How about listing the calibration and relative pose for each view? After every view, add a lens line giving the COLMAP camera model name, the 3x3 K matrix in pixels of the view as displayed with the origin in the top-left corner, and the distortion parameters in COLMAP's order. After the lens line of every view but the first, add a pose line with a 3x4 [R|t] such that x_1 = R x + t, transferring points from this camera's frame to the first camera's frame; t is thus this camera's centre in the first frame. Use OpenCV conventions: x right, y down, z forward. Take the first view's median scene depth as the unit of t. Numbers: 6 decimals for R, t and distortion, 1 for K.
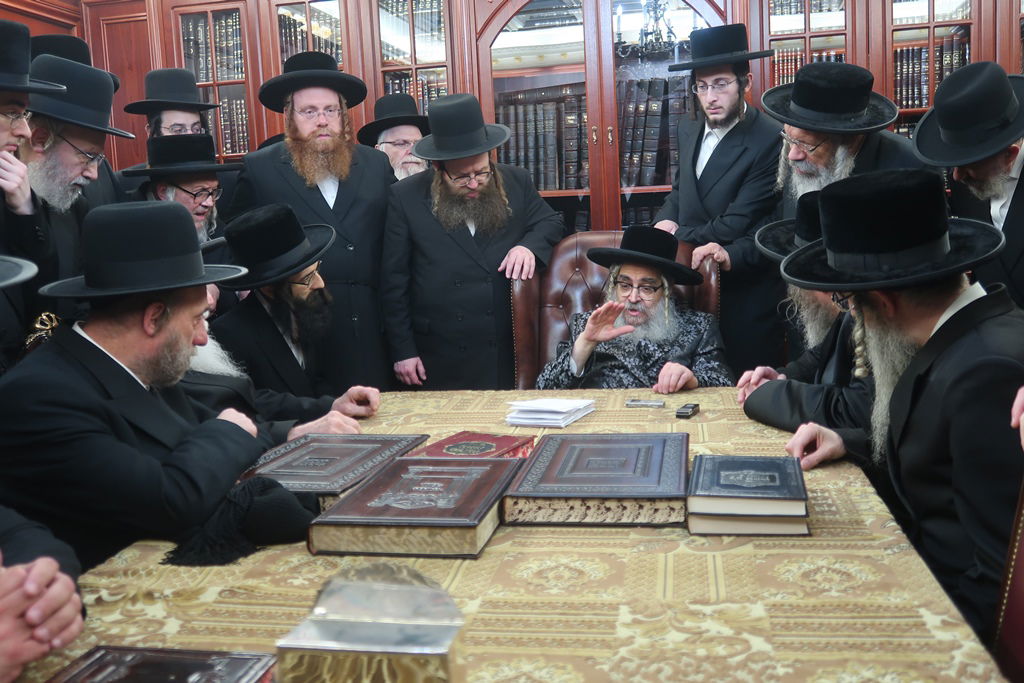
lens RADIAL K [[985.7, 0, 511.6], [0, 985.7, 347.9], [0, 0, 1]] dist [-0.023772, 0.000000]
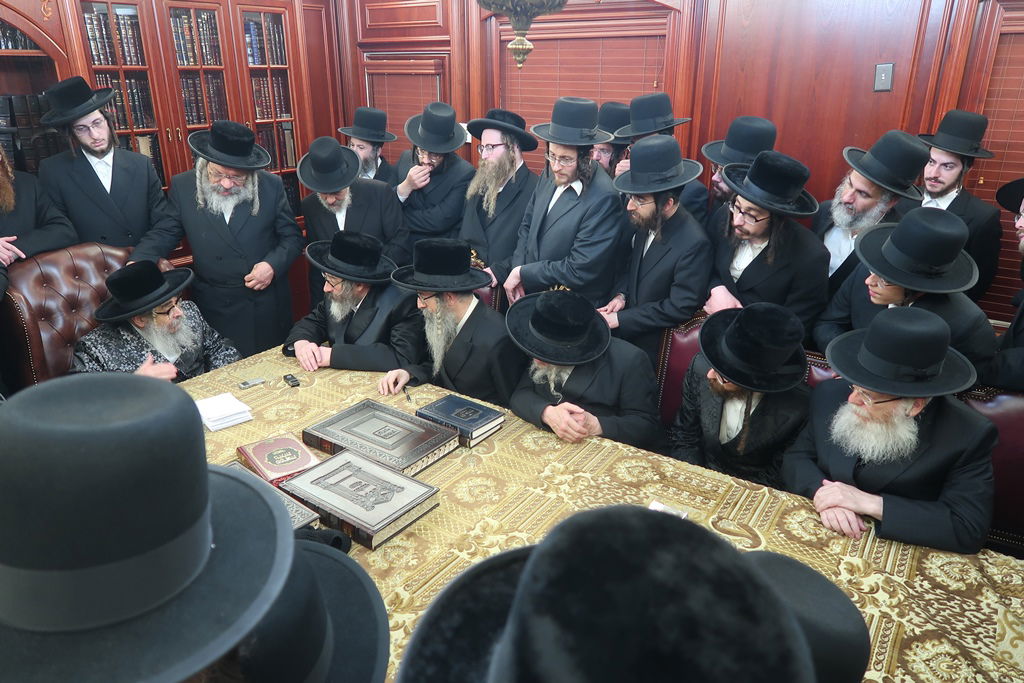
lens RADIAL K [[707.9, 0, 512.2], [0, 707.9, 332.6], [0, 0, 1]] dist [-0.025536, 0.006807]
pose [[0.410296, -0.272526, 0.870280, -1.008549], [0.089443, 0.961729, 0.258994, -0.426265], [-0.907556, -0.028424, 0.418969, 0.262146]]
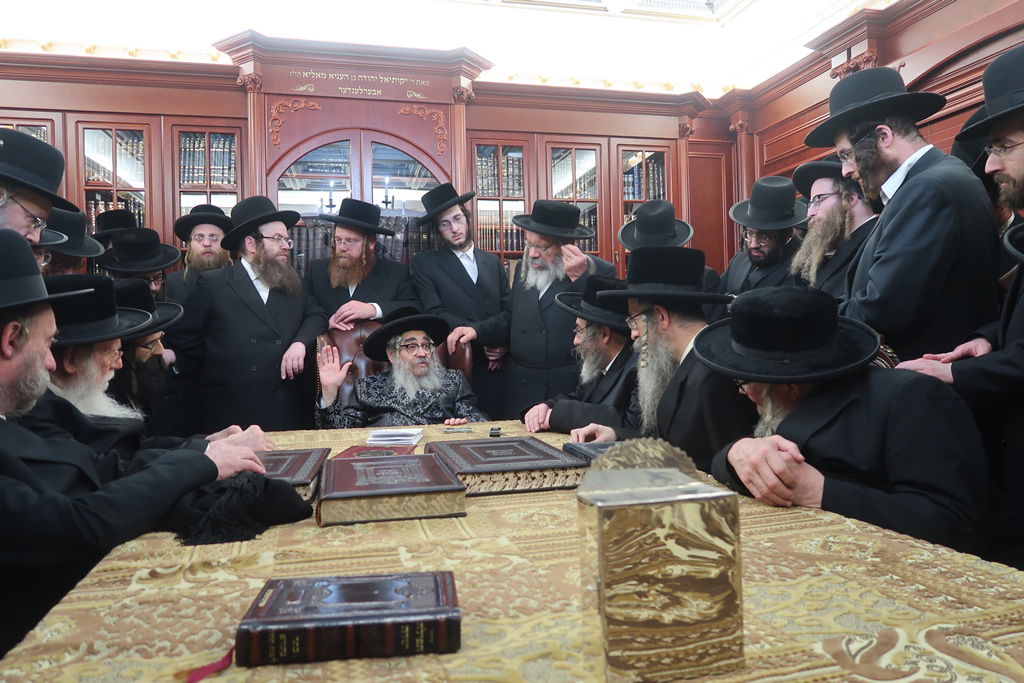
lens RADIAL K [[707.9, 0, 512.0], [0, 707.9, 343.3], [0, 0, 1]] dist [-0.025536, 0.006807]
pose [[0.904818, 0.027415, 0.424916, -0.336432], [0.031251, 0.990958, -0.130481, 0.105589], [-0.424651, 0.131341, 0.895780, 0.129873]]
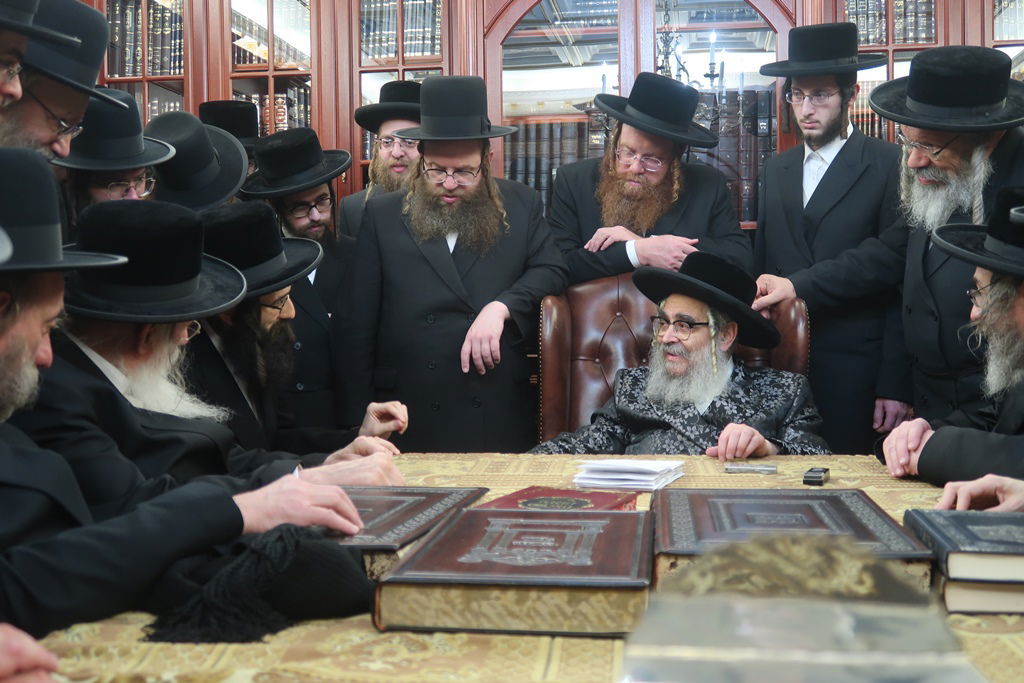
lens RADIAL K [[1153.5, 0, 511.6], [0, 1153.5, 360.9], [0, 0, 1]] dist [-0.014019, 0.000000]
pose [[0.997431, 0.035025, 0.062485, -0.159965], [-0.029215, 0.995369, -0.091584, 0.095193], [-0.065403, 0.089523, 0.993835, 0.218921]]
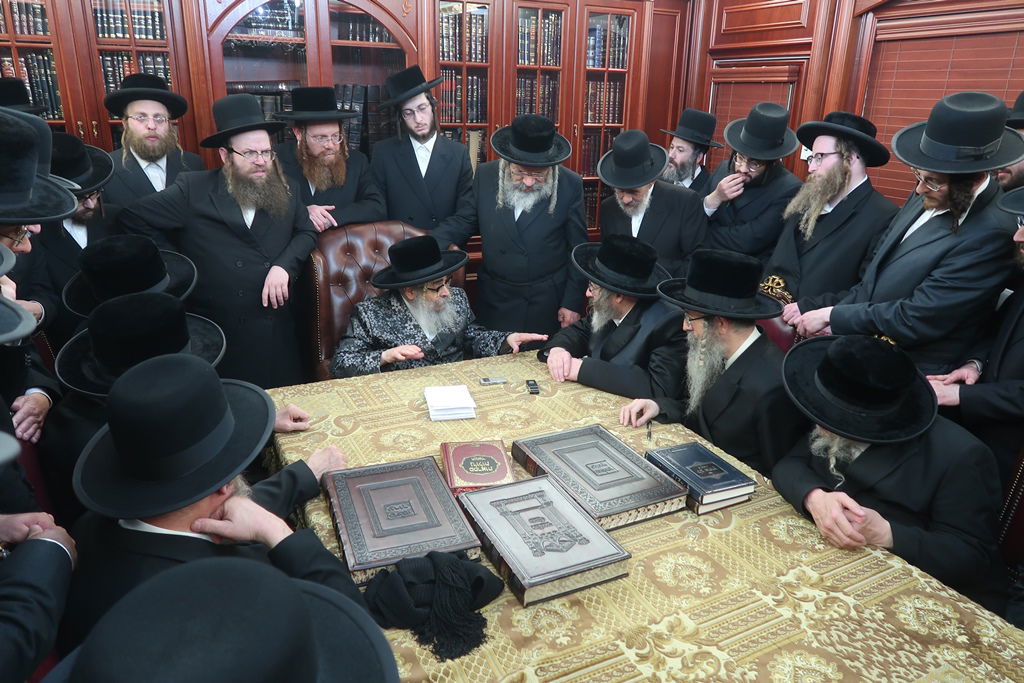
lens RADIAL K [[707.9, 0, 516.3], [0, 707.9, 337.6], [0, 0, 1]] dist [-0.025536, 0.006807]
pose [[0.794900, -0.127161, 0.593266, -0.699395], [0.011718, 0.980827, 0.194530, -0.326127], [-0.606627, -0.147680, 0.781149, 0.283693]]
